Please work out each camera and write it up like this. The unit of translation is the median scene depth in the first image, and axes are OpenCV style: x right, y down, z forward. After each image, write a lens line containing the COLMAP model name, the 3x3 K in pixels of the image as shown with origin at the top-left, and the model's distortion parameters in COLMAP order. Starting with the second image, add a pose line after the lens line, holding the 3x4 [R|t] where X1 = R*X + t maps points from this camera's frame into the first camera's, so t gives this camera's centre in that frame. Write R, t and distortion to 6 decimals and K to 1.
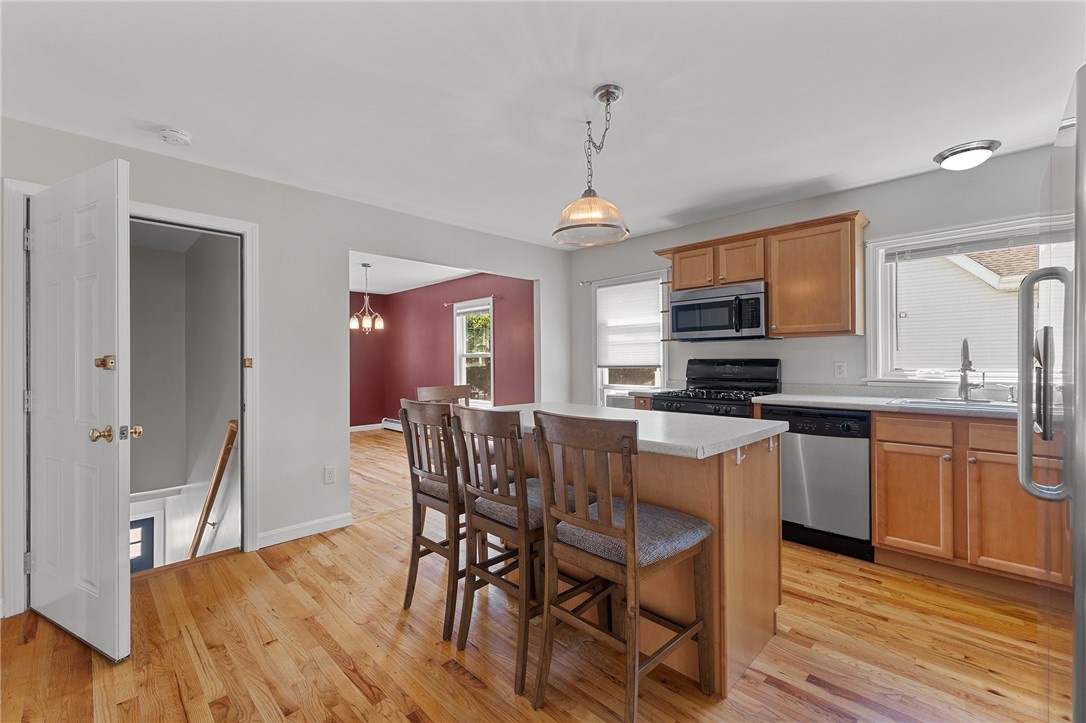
lens RADIAL K [[457.0, 0, 543.0], [0, 457.0, 361.5], [0, 0, 1]] dist [0.005069, 0.000148]
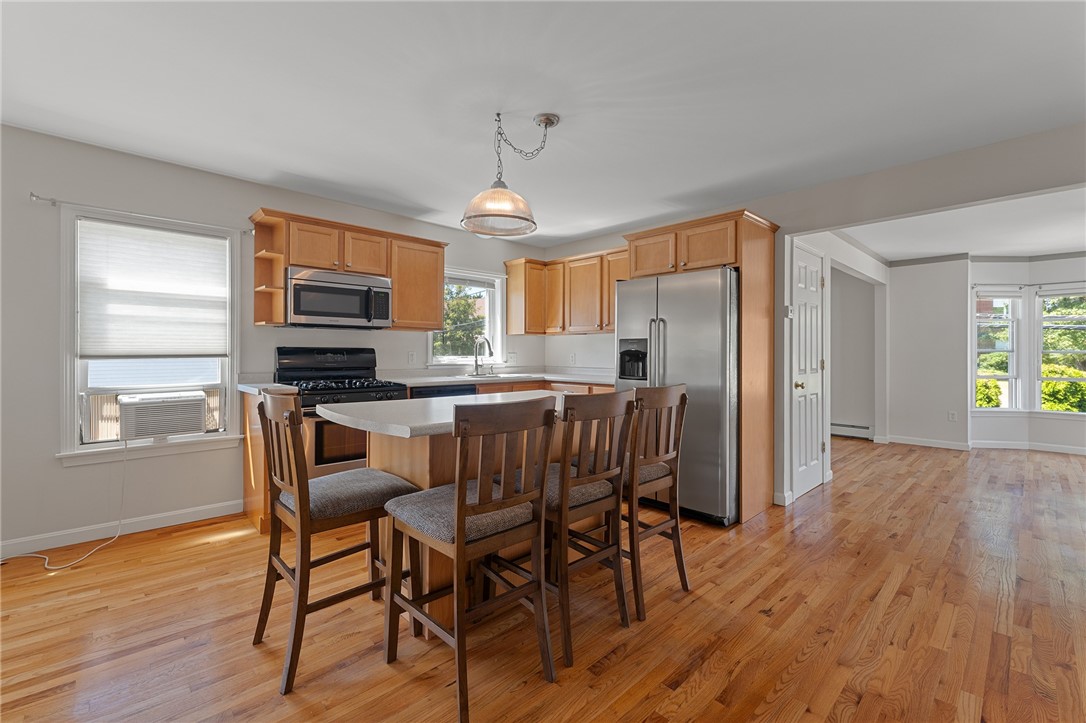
lens RADIAL K [[464.5, 0, 542.5], [0, 464.5, 350.6], [0, 0, 1]] dist [0.001142, 0.000204]
pose [[0.024245, 0.011804, 0.999636, -0.701592], [-0.002836, 0.999927, -0.011738, 0.013973], [-0.999702, -0.002550, 0.024277, 0.659089]]
